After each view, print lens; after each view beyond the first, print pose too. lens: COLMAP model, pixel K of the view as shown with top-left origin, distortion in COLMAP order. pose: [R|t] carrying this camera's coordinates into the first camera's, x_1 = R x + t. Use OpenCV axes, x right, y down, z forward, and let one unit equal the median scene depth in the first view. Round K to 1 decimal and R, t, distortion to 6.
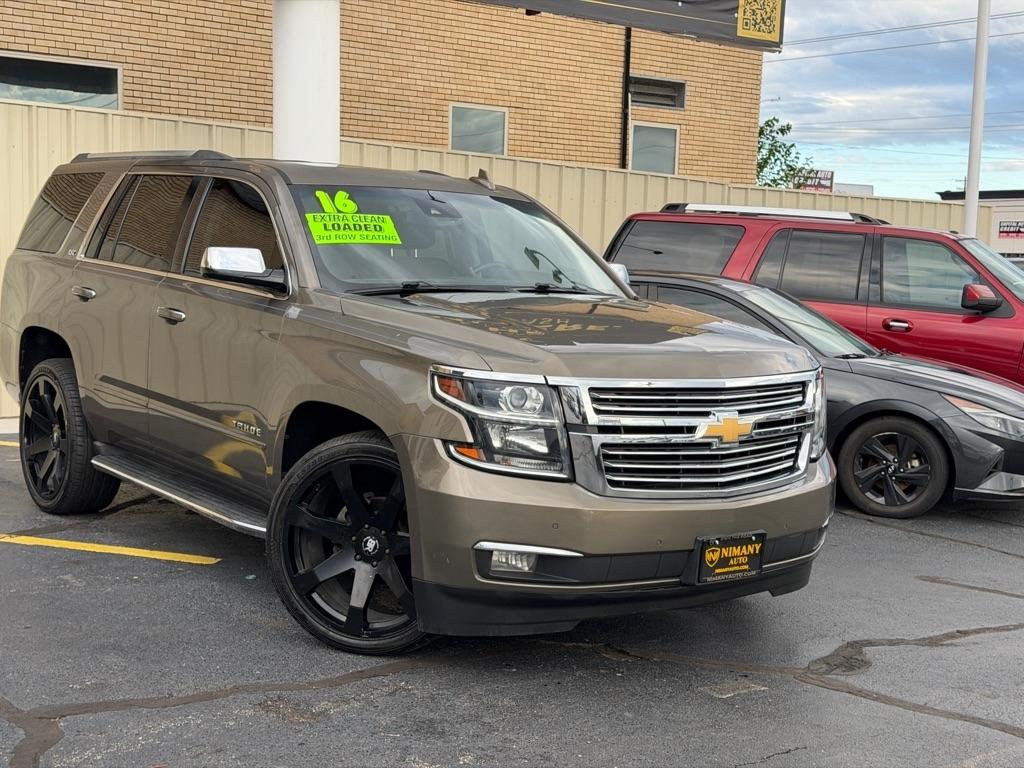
lens RADIAL K [[1417.4, 0, 522.7], [0, 1417.4, 399.6], [0, 0, 1]] dist [0.193389, -0.406060]
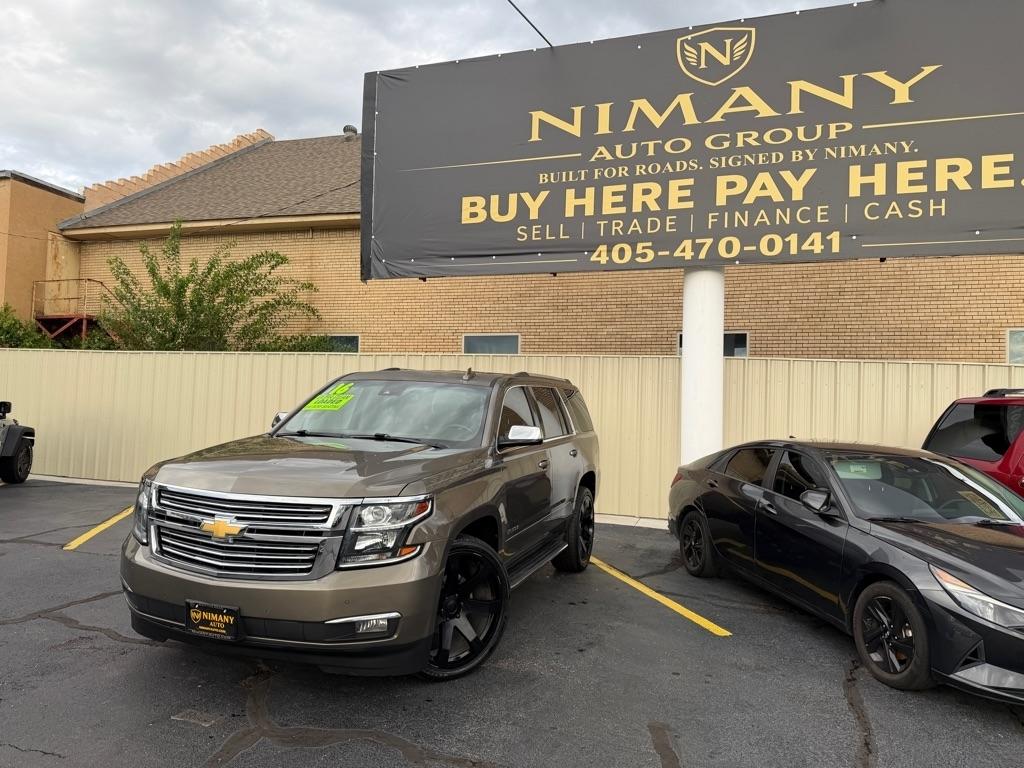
lens RADIAL K [[715.3, 0, 512.0], [0, 715.3, 384.0], [0, 0, 1]] dist [0.069905, -0.113677]
pose [[0.560813, -0.055112, -0.826106, 0.761242], [-0.097111, 0.986516, -0.131738, -0.045681], [0.822228, 0.154104, 0.547899, 0.678956]]
